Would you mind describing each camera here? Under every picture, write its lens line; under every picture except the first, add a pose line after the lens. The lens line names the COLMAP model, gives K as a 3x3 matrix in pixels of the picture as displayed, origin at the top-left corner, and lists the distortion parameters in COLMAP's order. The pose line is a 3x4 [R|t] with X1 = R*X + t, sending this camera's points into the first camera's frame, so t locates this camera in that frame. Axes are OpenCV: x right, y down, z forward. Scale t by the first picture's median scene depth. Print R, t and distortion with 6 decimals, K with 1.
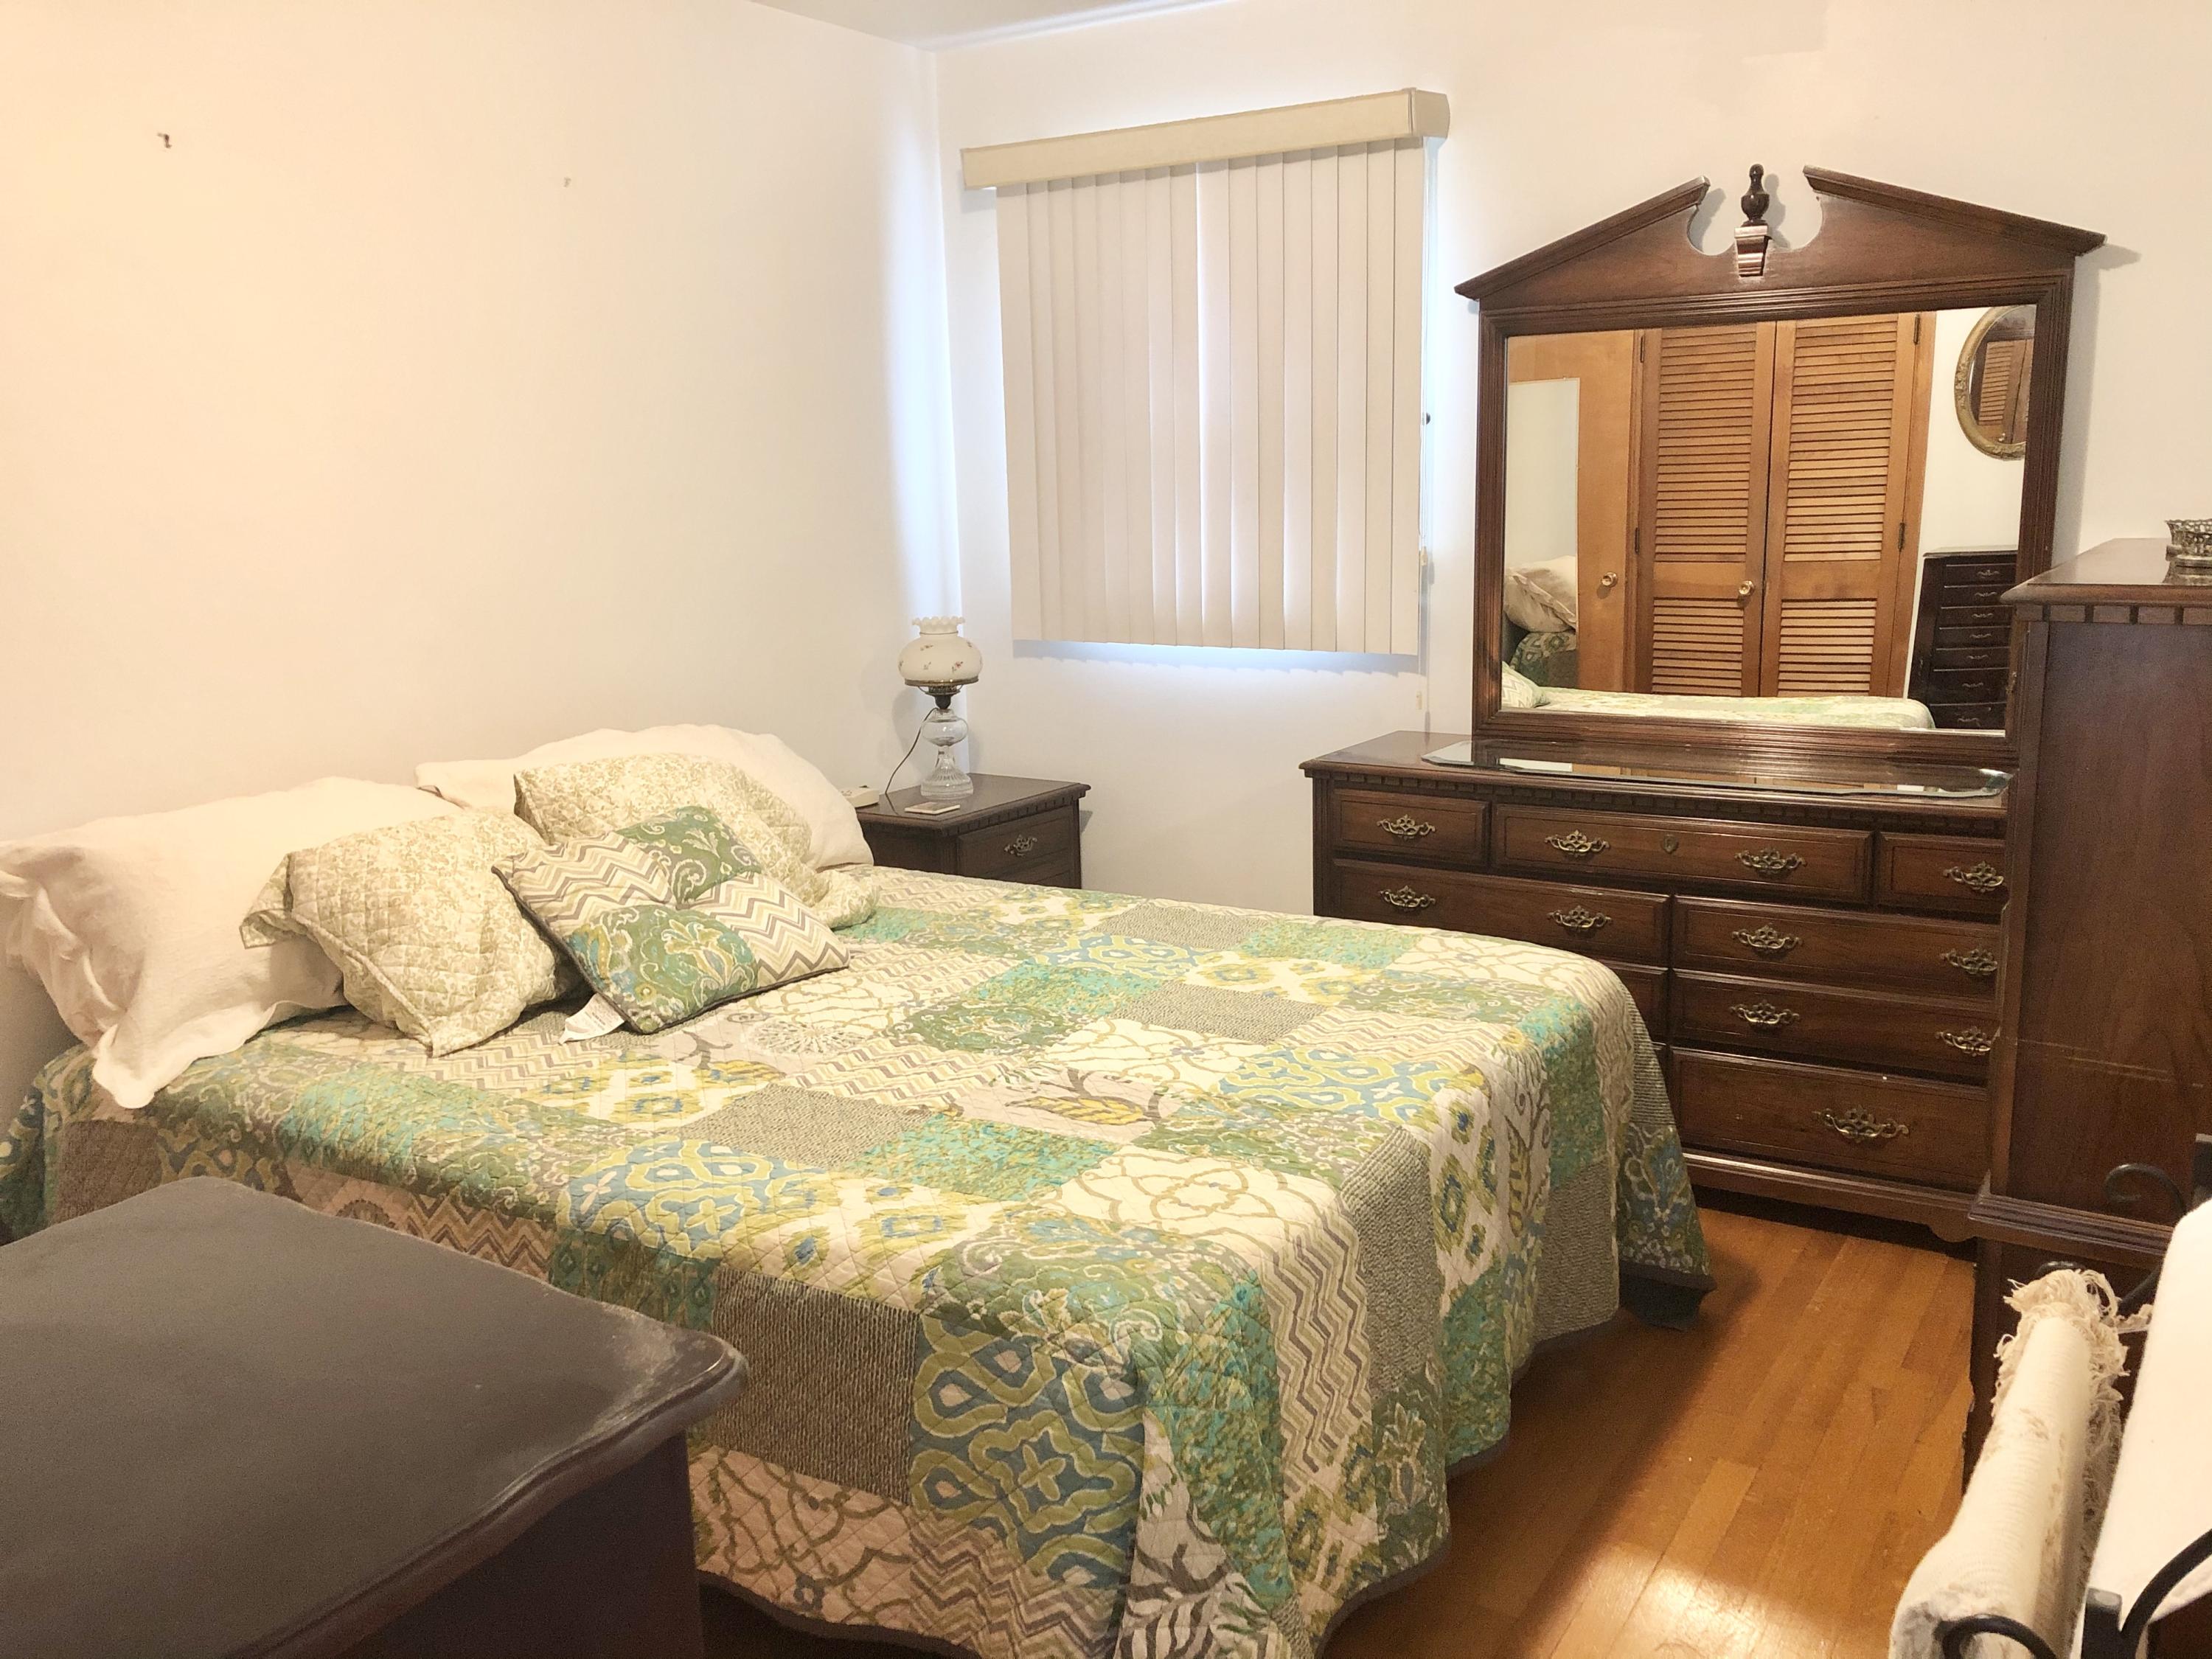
lens RADIAL K [[1818.5, 0, 1116.5], [0, 1818.5, 816.4], [0, 0, 1]] dist [0.032322, -0.038174]
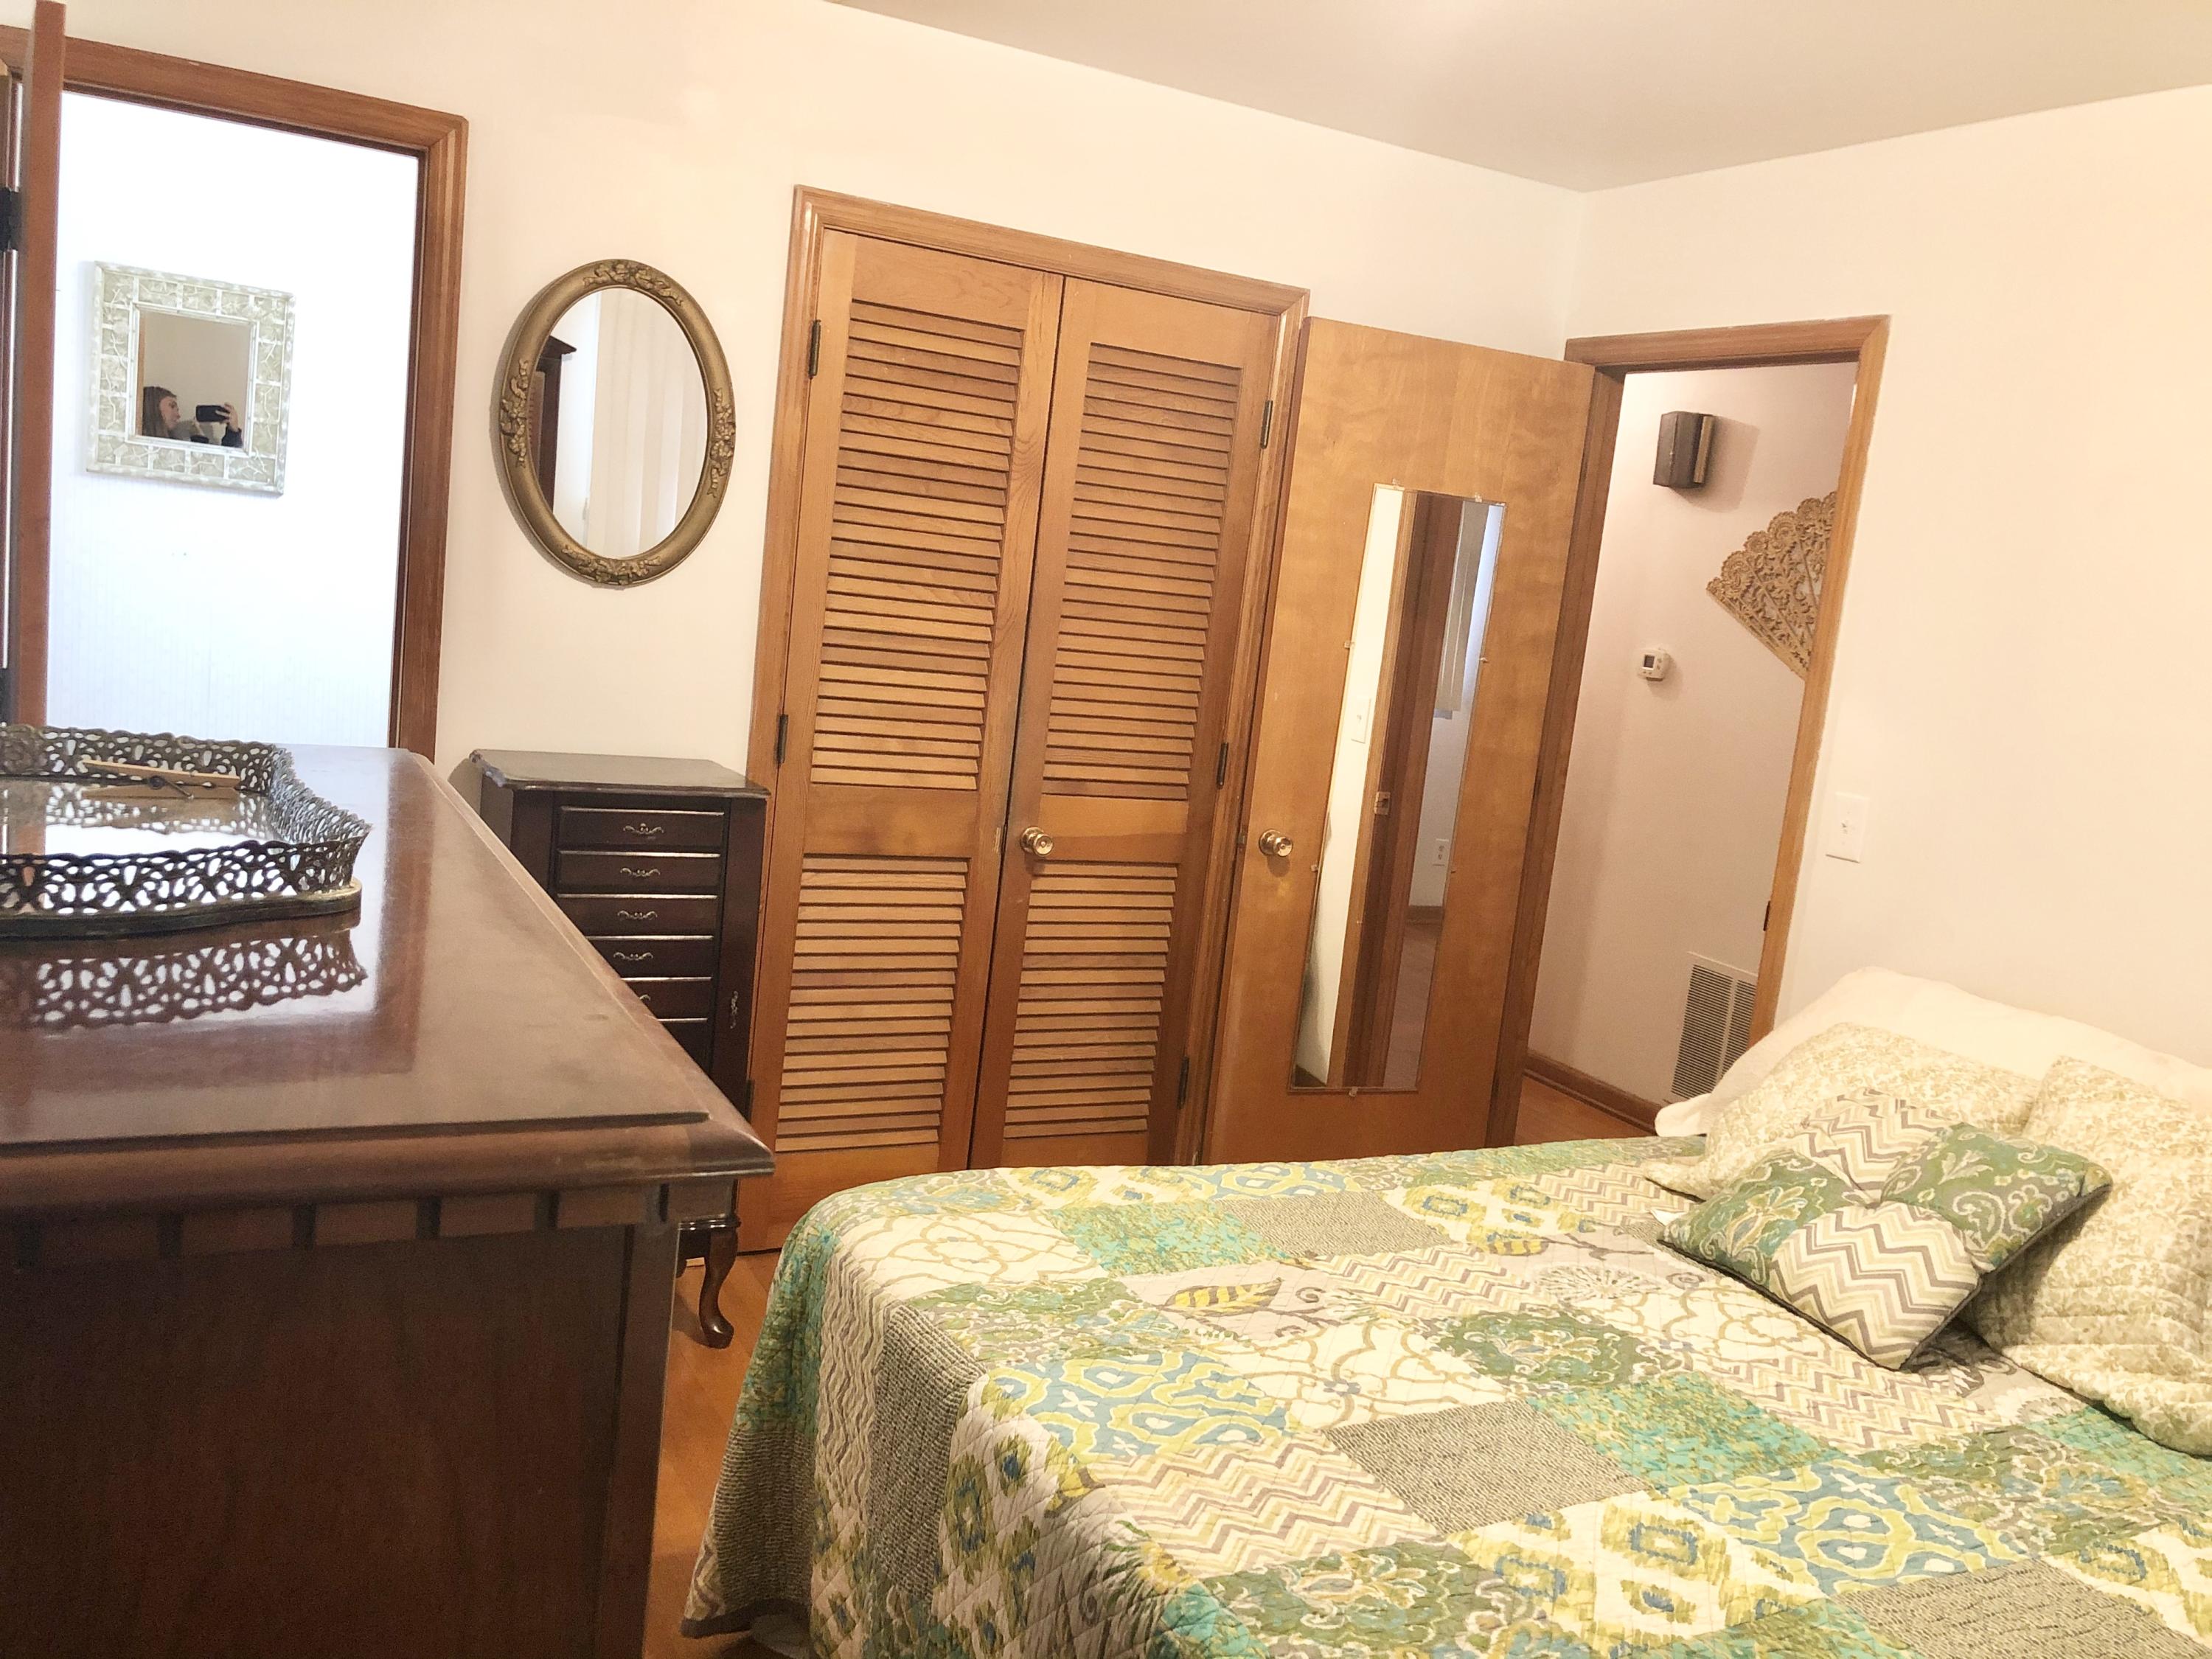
lens RADIAL K [[1818.5, 0, 1101.4], [0, 1818.5, 832.7], [0, 0, 1]] dist [0.032322, -0.038174]
pose [[-0.499366, 0.102134, -0.860350, 0.756804], [-0.262730, 0.928416, 0.262709, -0.278246], [0.825594, 0.357228, -0.436786, 1.185317]]
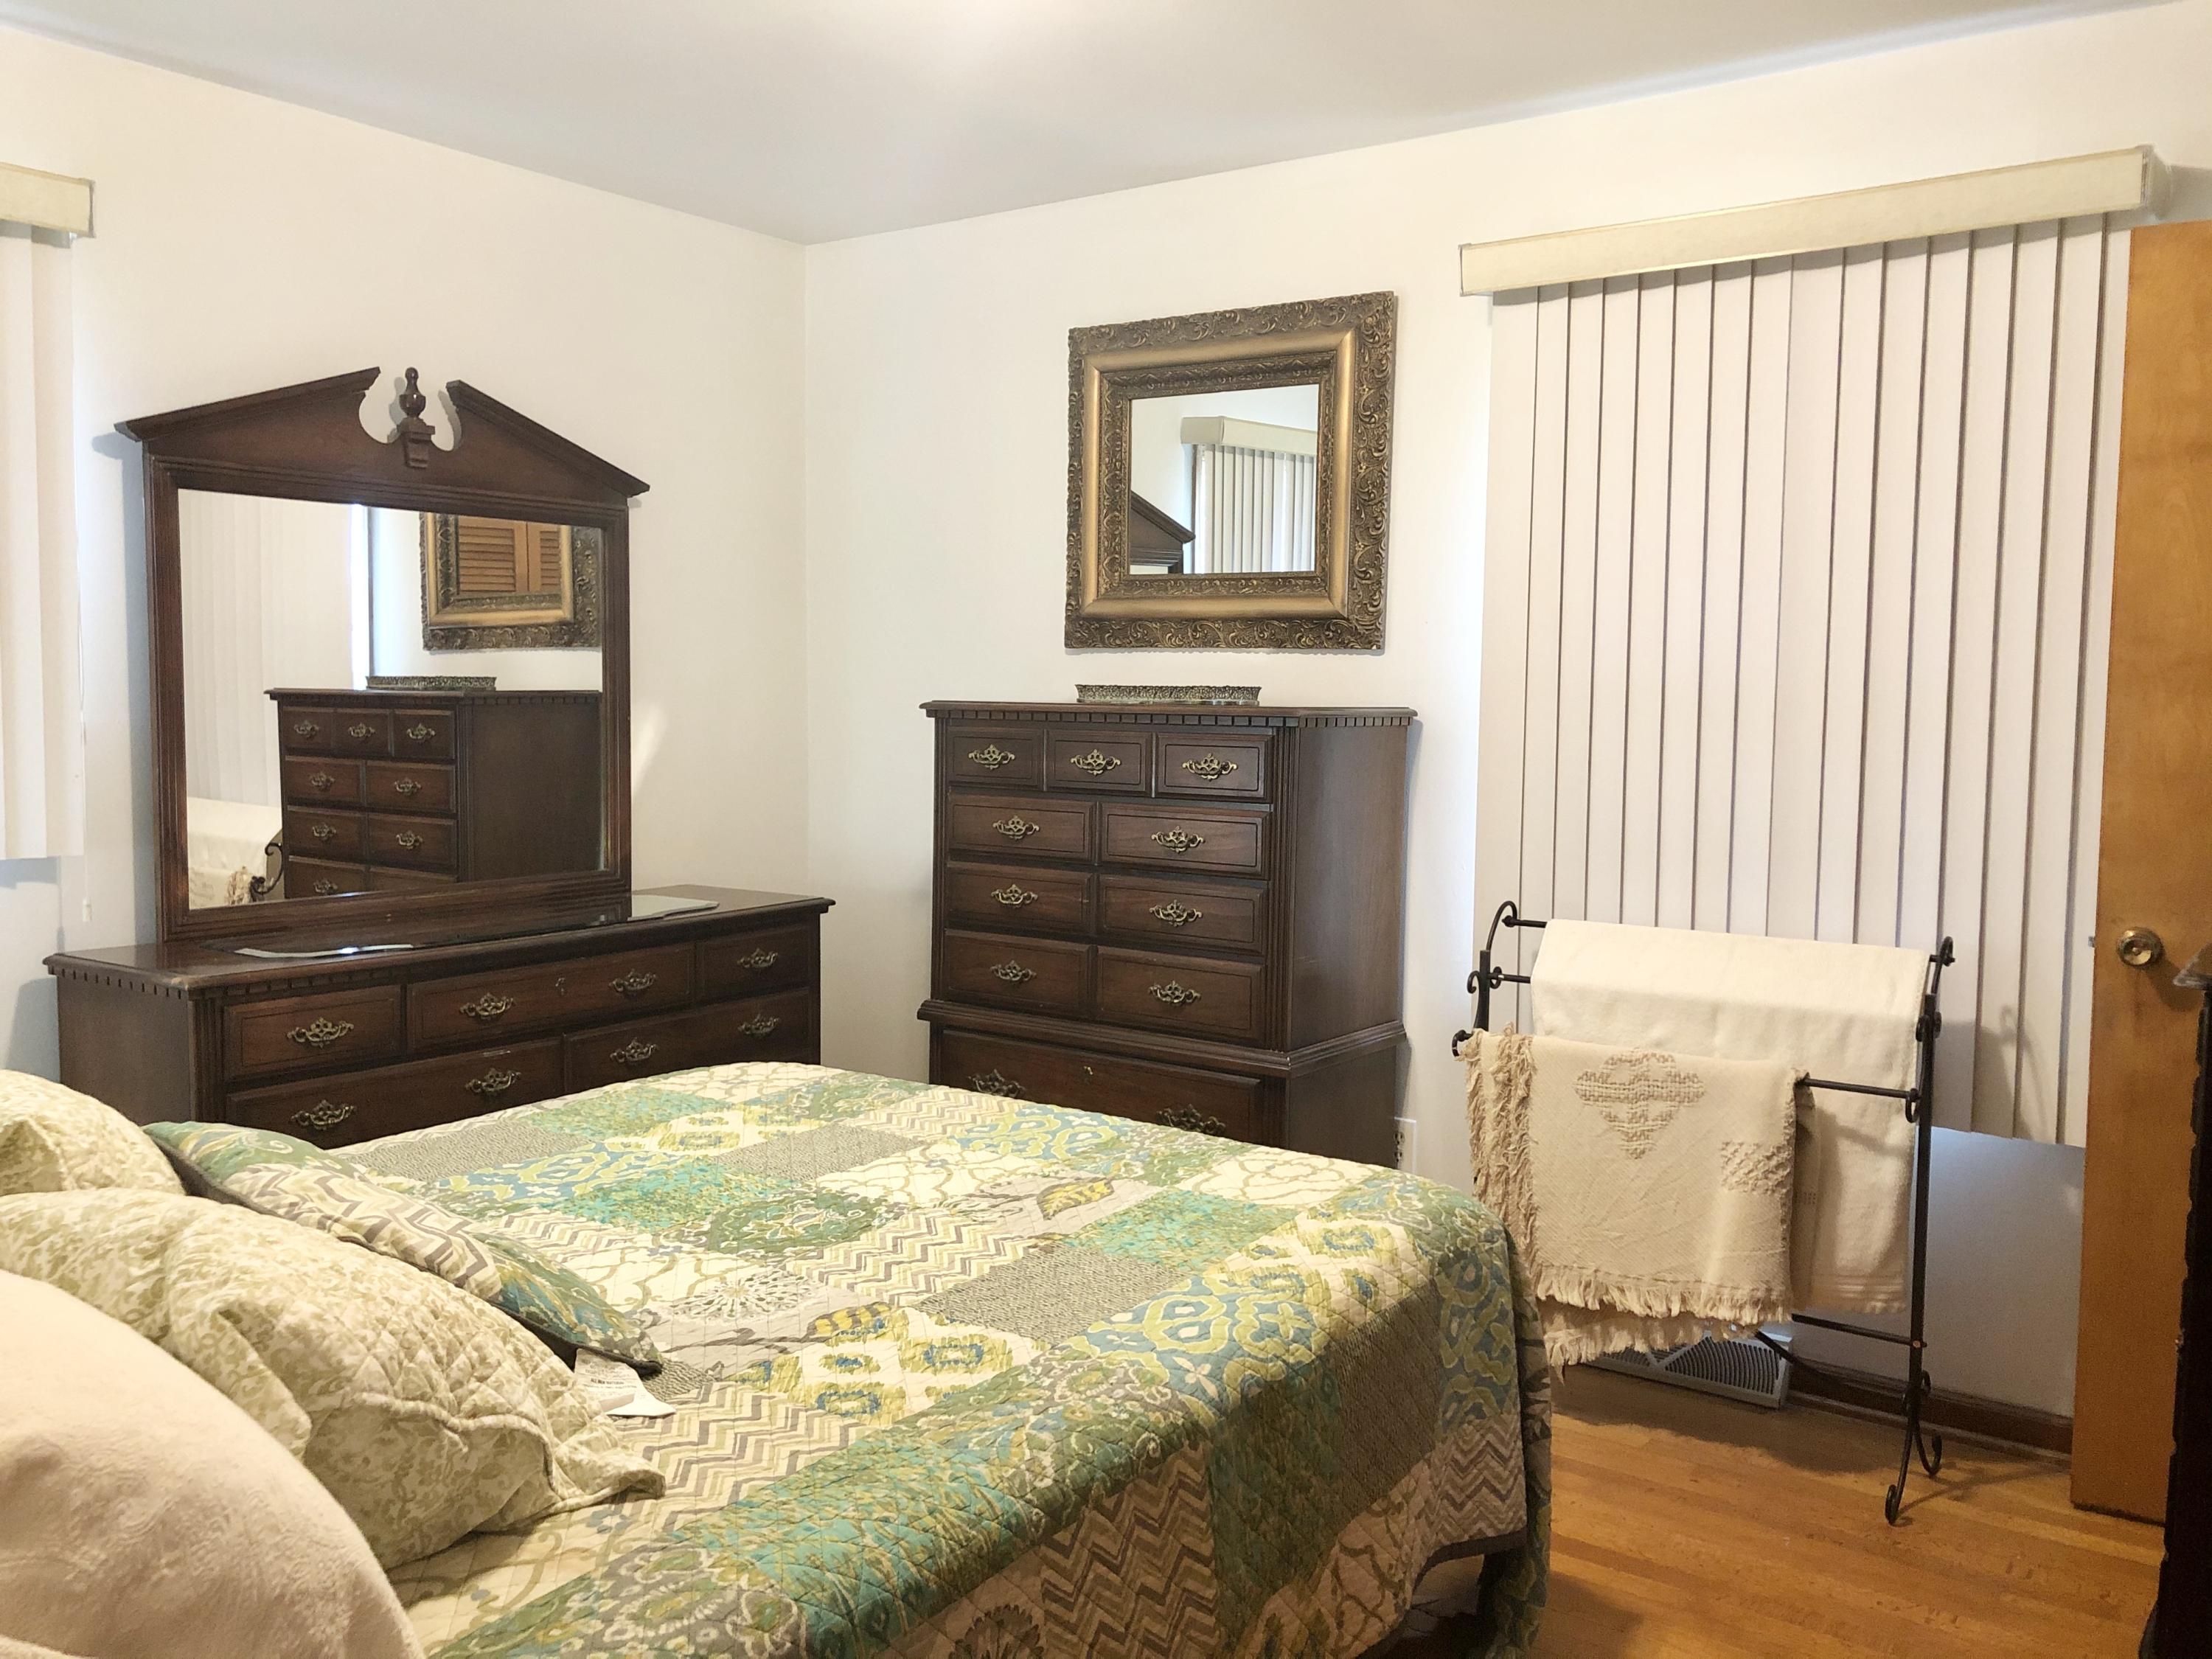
lens RADIAL K [[1818.5, 0, 1114.6], [0, 1818.5, 833.0], [0, 0, 1]] dist [0.032322, -0.038174]
pose [[0.051777, -0.053021, 0.997250, -0.992684], [0.180121, 0.982709, 0.042896, -0.083706], [-0.982281, 0.177404, 0.060431, 0.811338]]
